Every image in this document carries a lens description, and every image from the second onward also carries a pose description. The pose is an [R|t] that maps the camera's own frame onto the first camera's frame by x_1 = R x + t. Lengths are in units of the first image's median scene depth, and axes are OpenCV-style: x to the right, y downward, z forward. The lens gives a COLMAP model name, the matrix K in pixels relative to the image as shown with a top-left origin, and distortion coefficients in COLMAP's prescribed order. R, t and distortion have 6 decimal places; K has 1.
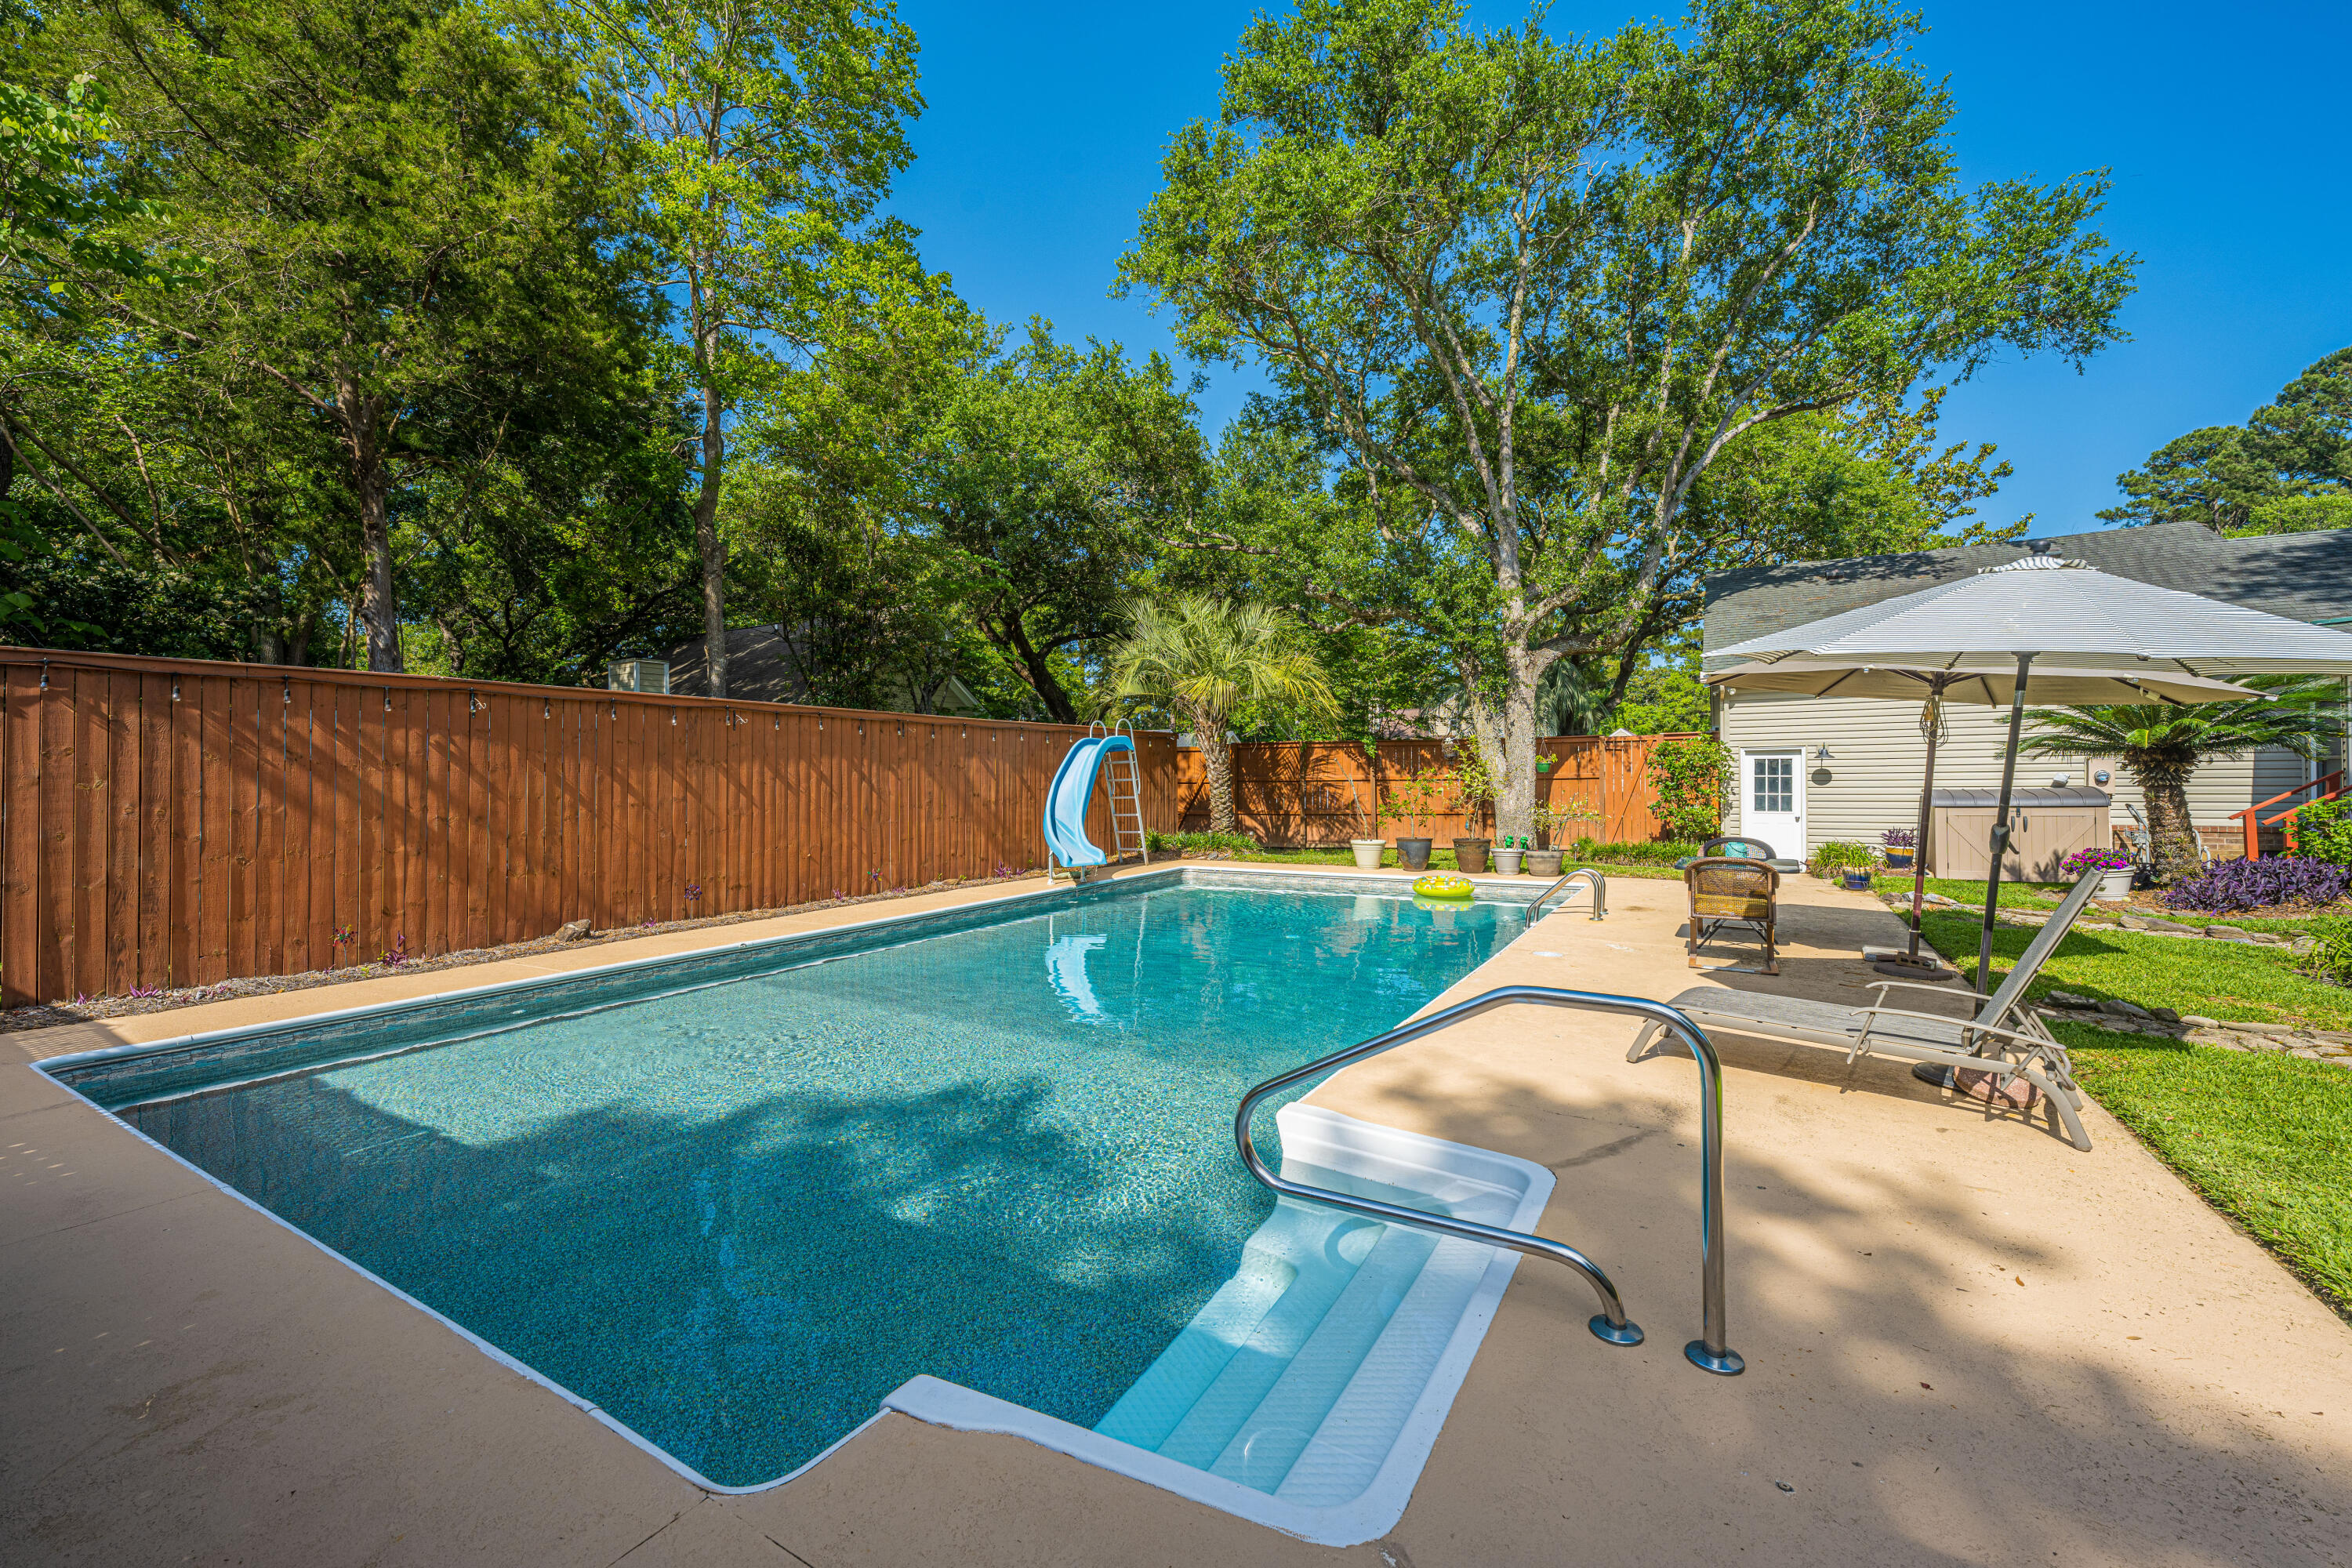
lens RADIAL K [[927.4, 0, 1176.0], [0, 927.4, 784.0], [0, 0, 1]] dist [0.000061, 0.000045]
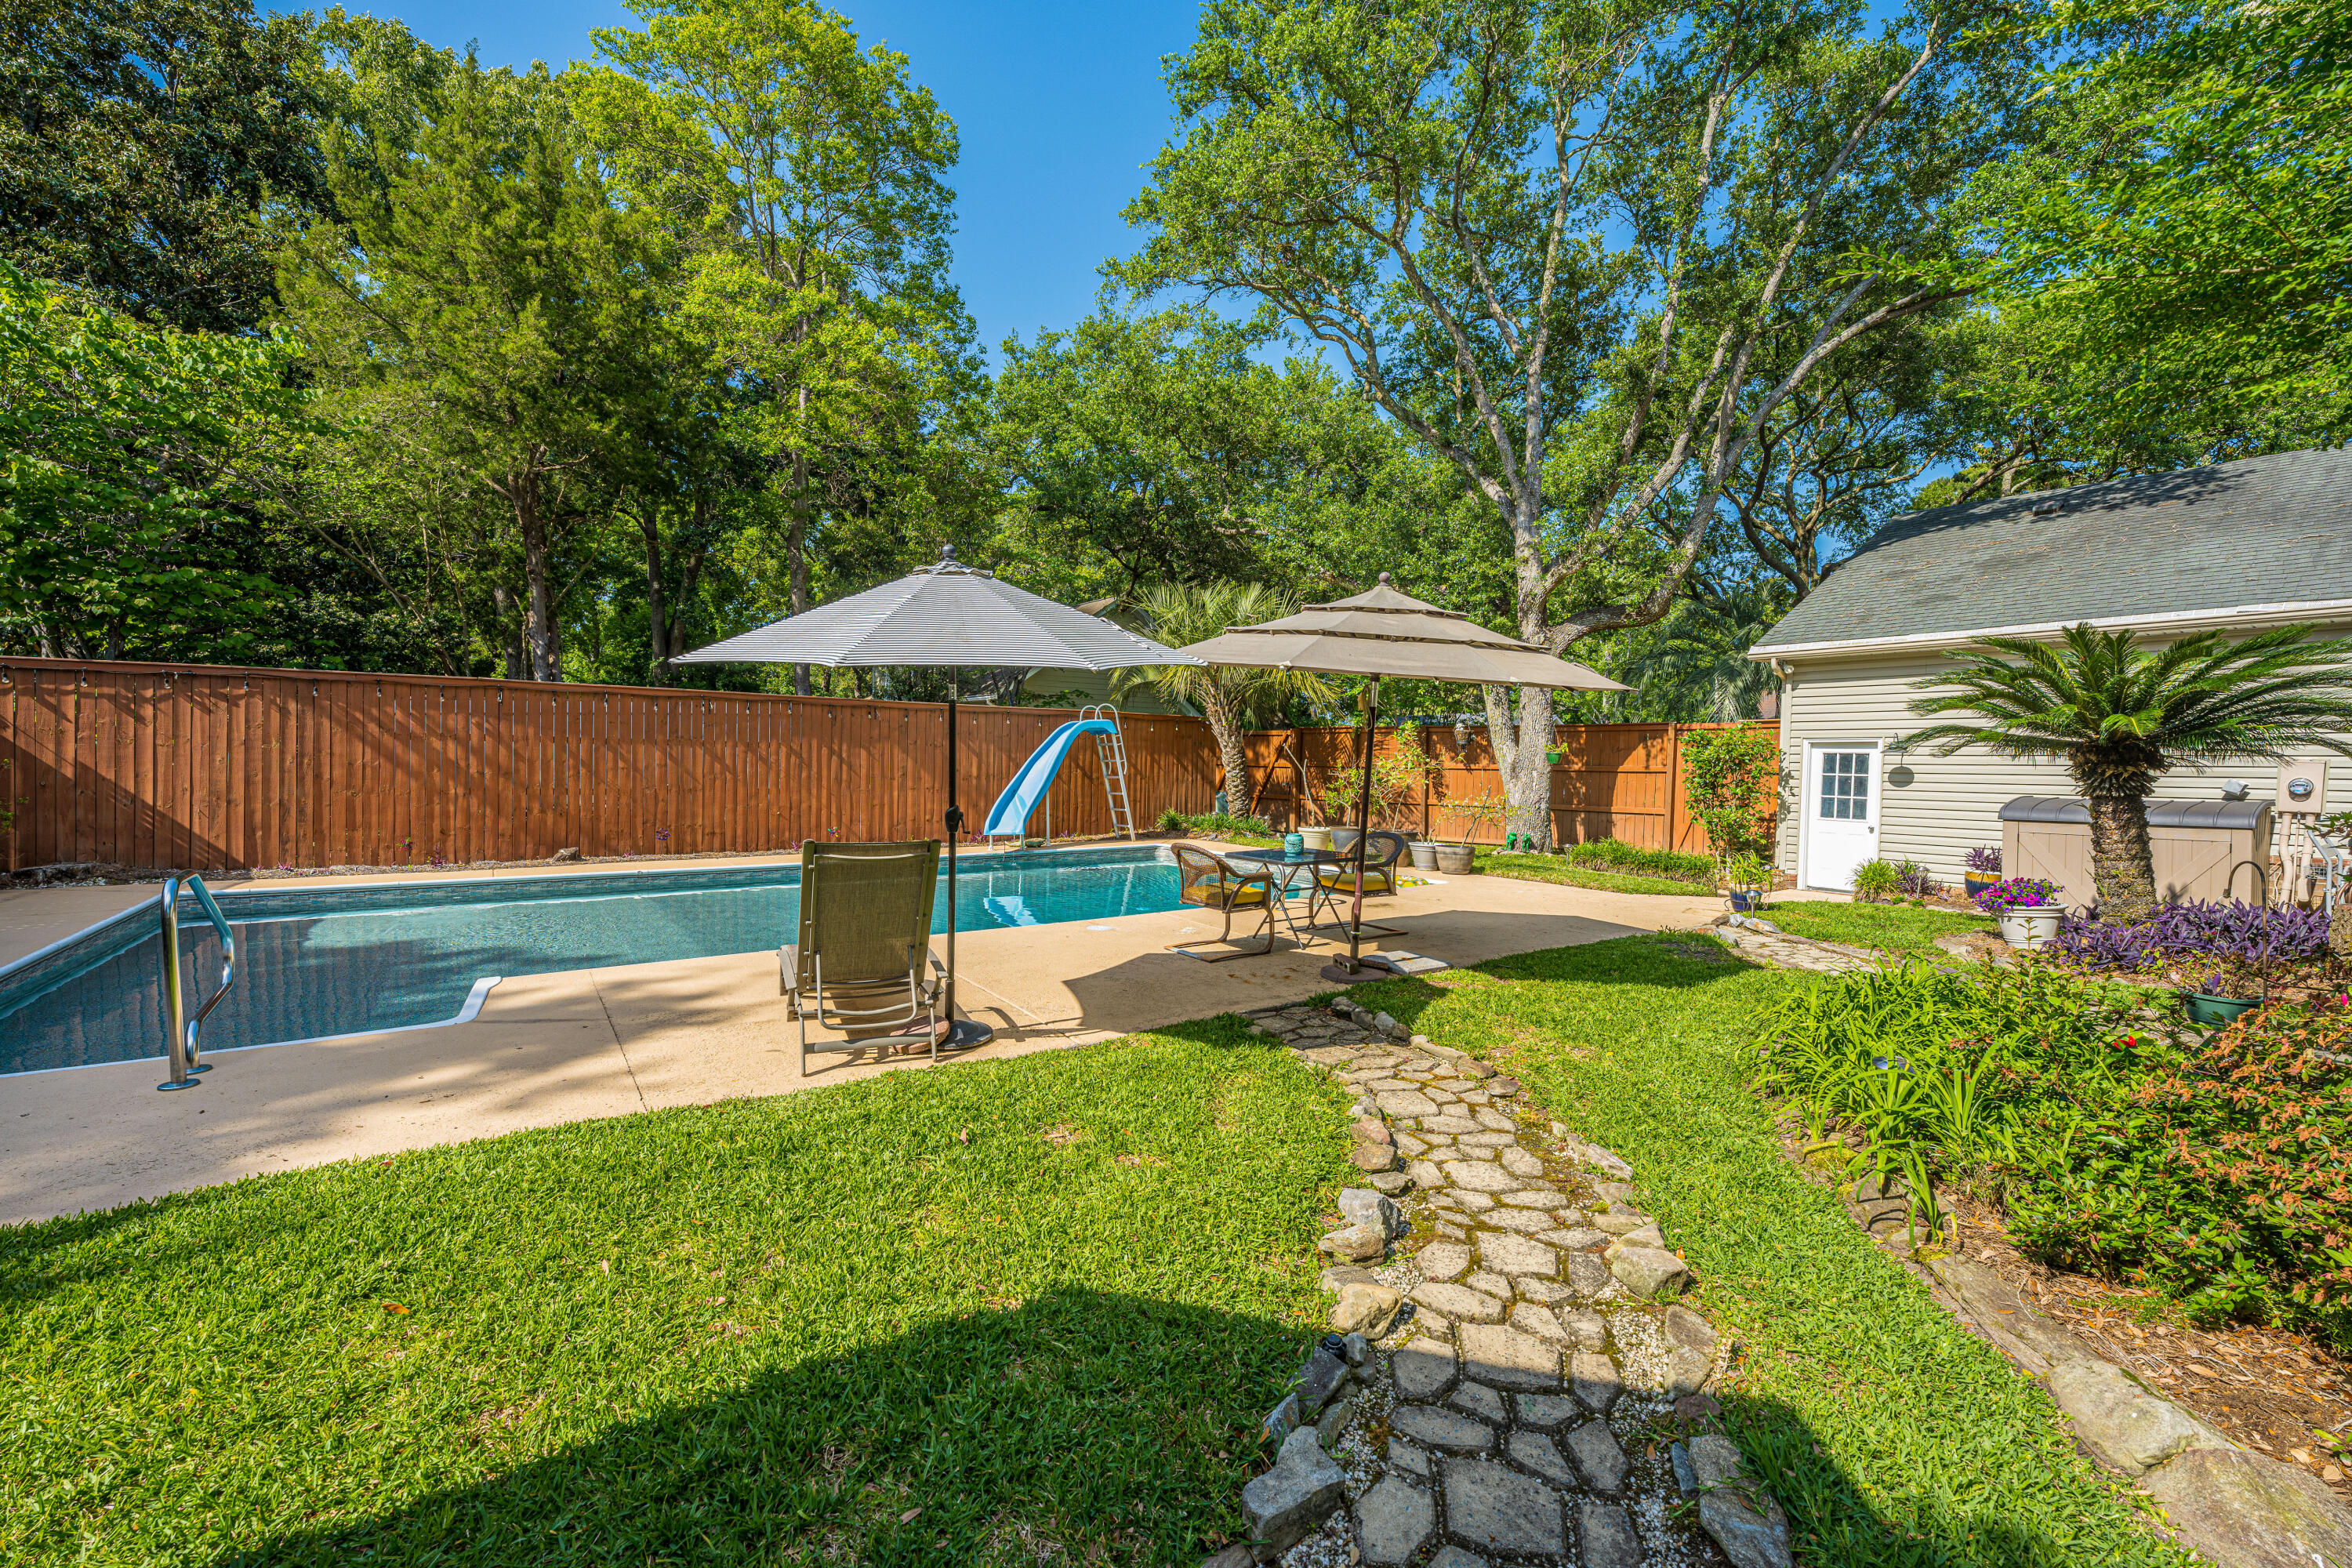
lens RADIAL K [[955.2, 0, 1184.8], [0, 955.2, 769.9], [0, 0, 1]] dist [0.018179, 0.000028]
pose [[0.914094, 0.027051, -0.404600, 0.468471], [-0.025685, 0.999631, 0.008806, -0.005201], [0.404689, 0.002343, 0.914451, 0.017761]]
